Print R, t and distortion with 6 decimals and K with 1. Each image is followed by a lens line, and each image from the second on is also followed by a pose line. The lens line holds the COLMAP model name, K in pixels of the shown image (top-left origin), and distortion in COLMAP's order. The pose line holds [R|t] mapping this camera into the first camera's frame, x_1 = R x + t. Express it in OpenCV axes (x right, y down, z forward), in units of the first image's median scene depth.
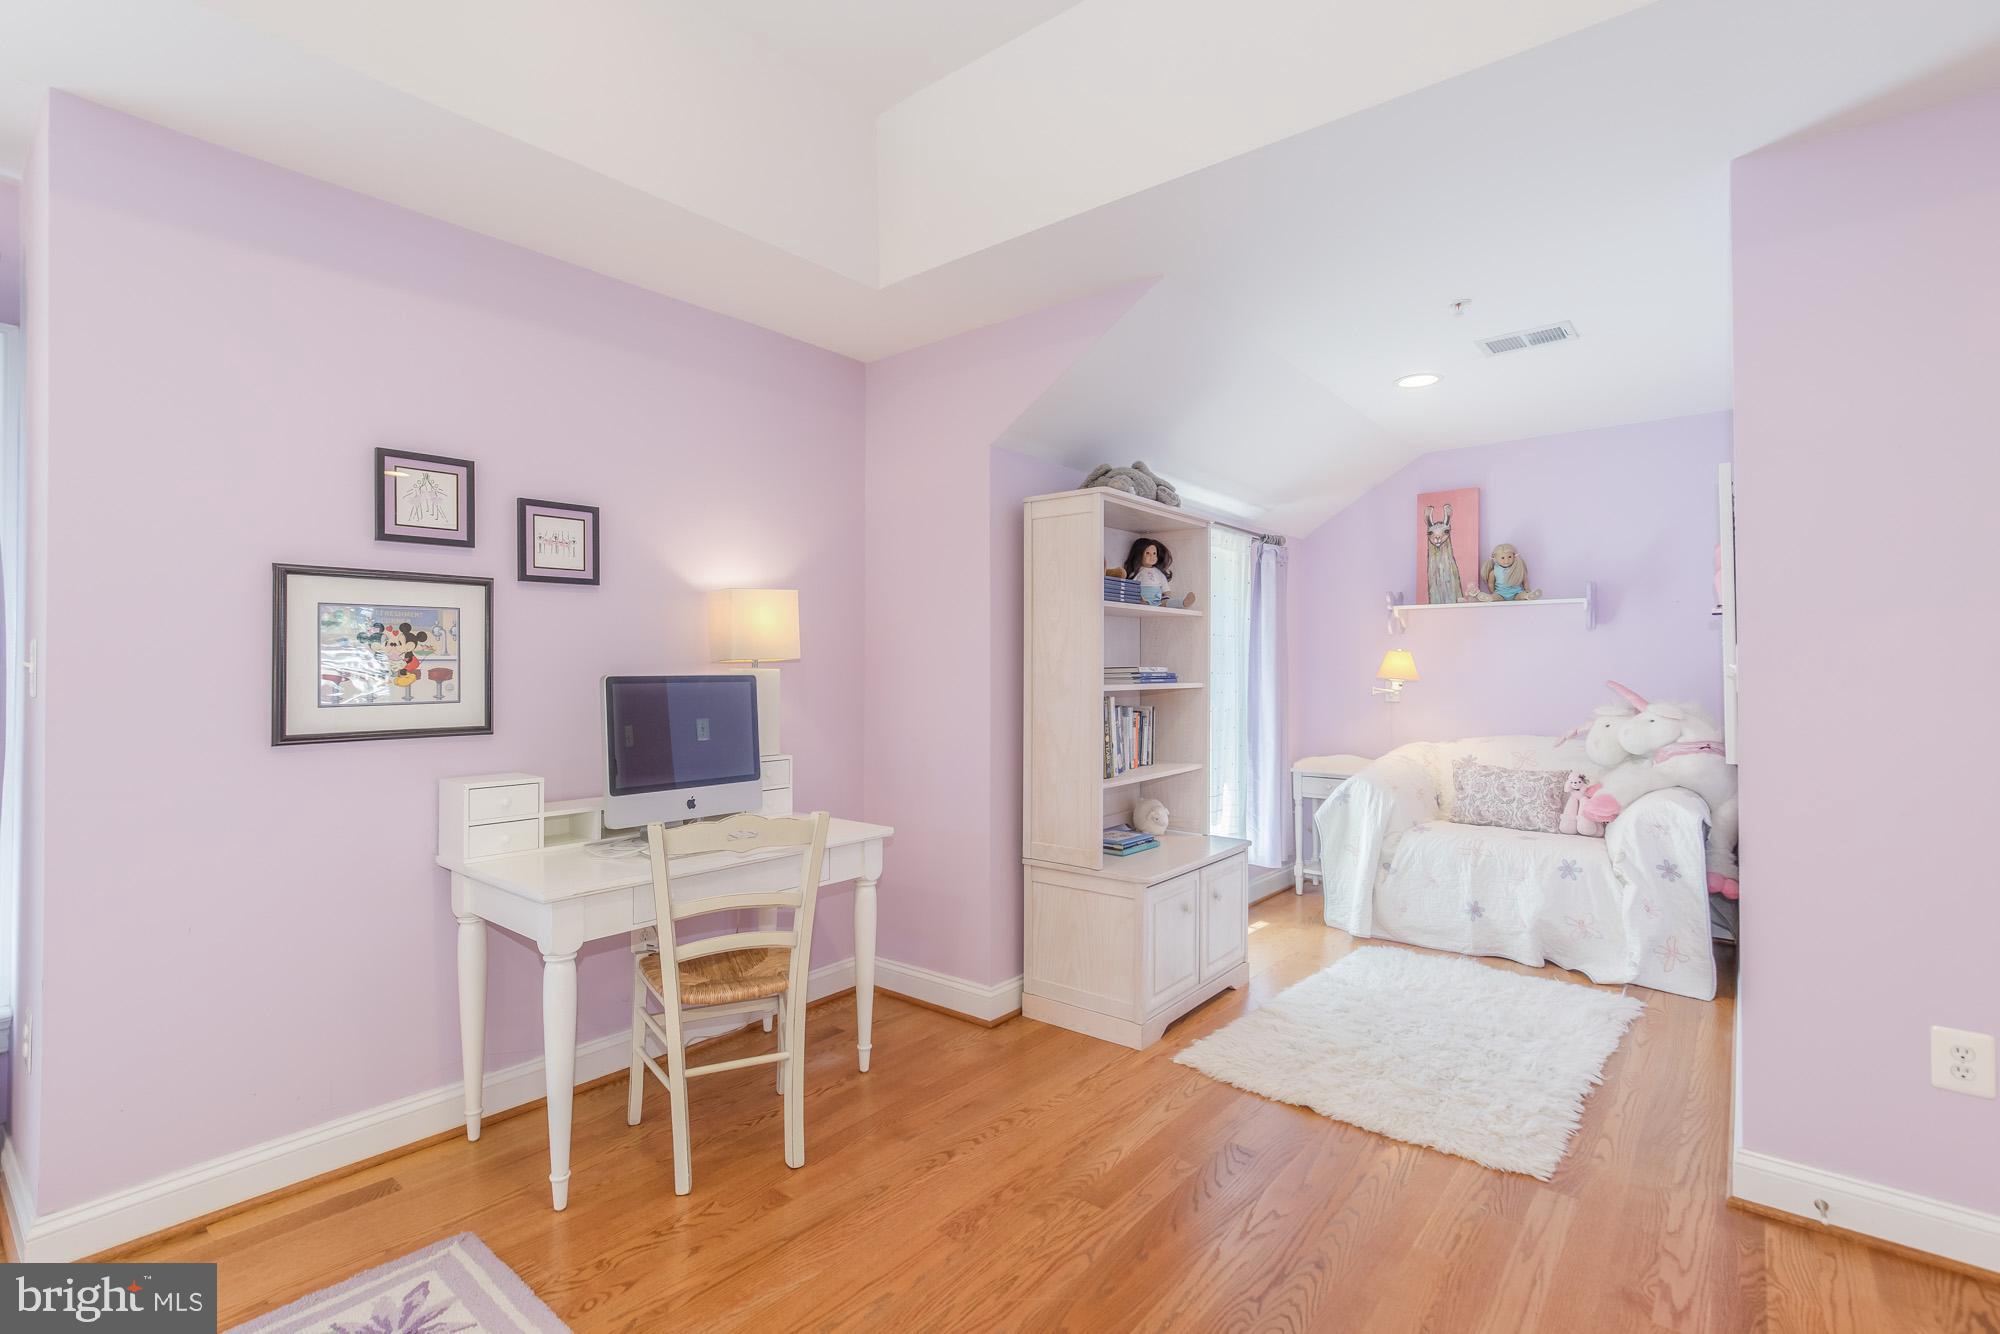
lens RADIAL K [[926.2, 0, 1000.0], [0, 926.2, 667.0], [0, 0, 1]] dist [0.029286, 0.000197]
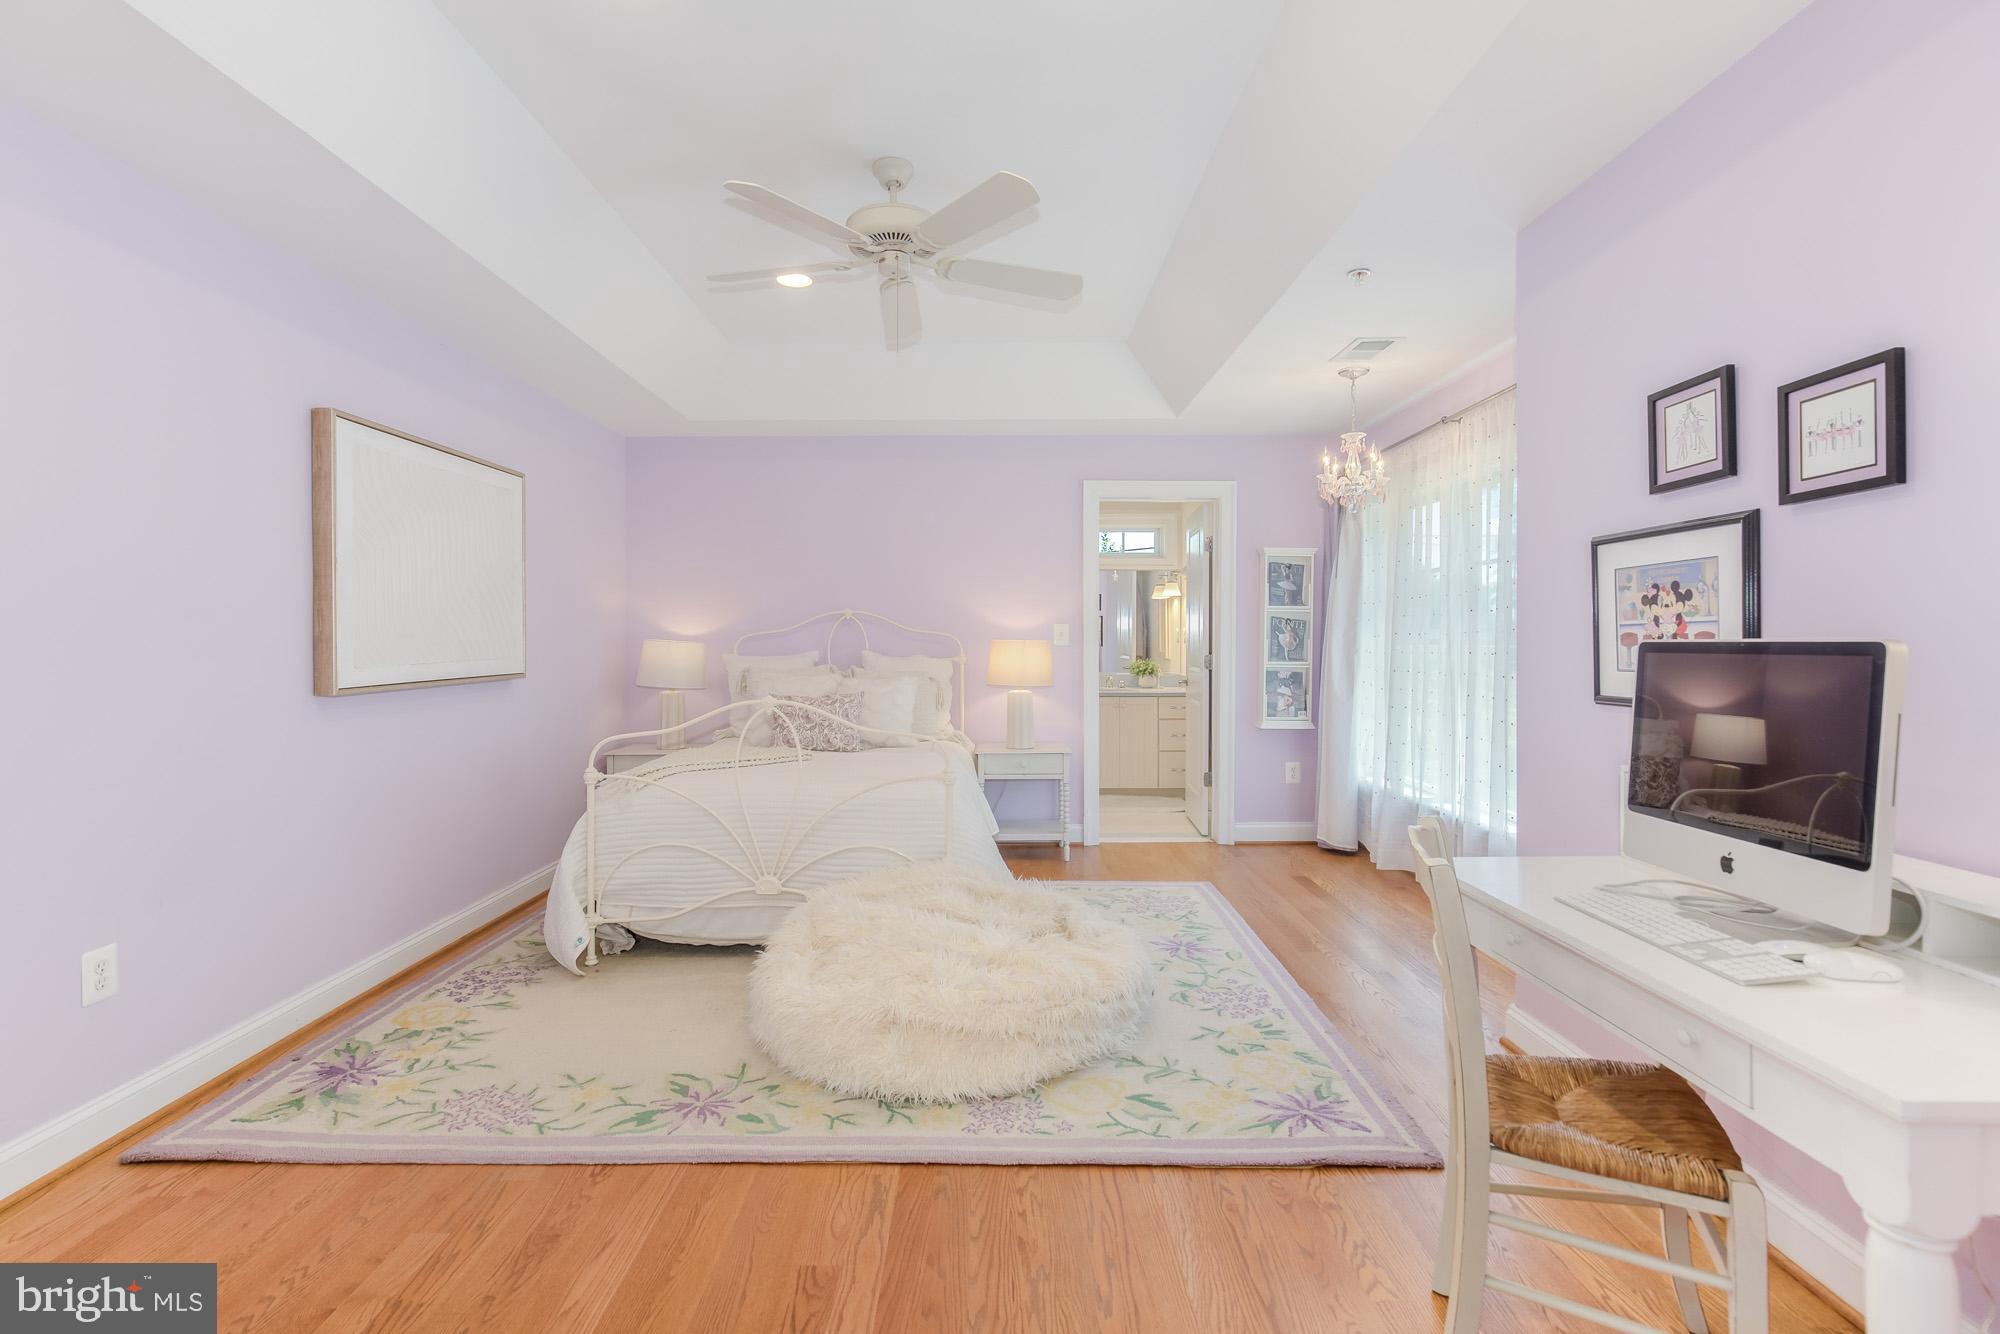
lens RADIAL K [[935.8, 0, 1000.3], [0, 935.8, 650.9], [0, 0, 1]] dist [-0.001671, -0.000282]
pose [[-0.767863, 0.009665, -0.640541, 0.416265], [0.005419, 0.999948, 0.008591, 0.008087], [0.640591, 0.003126, -0.767876, 1.259169]]
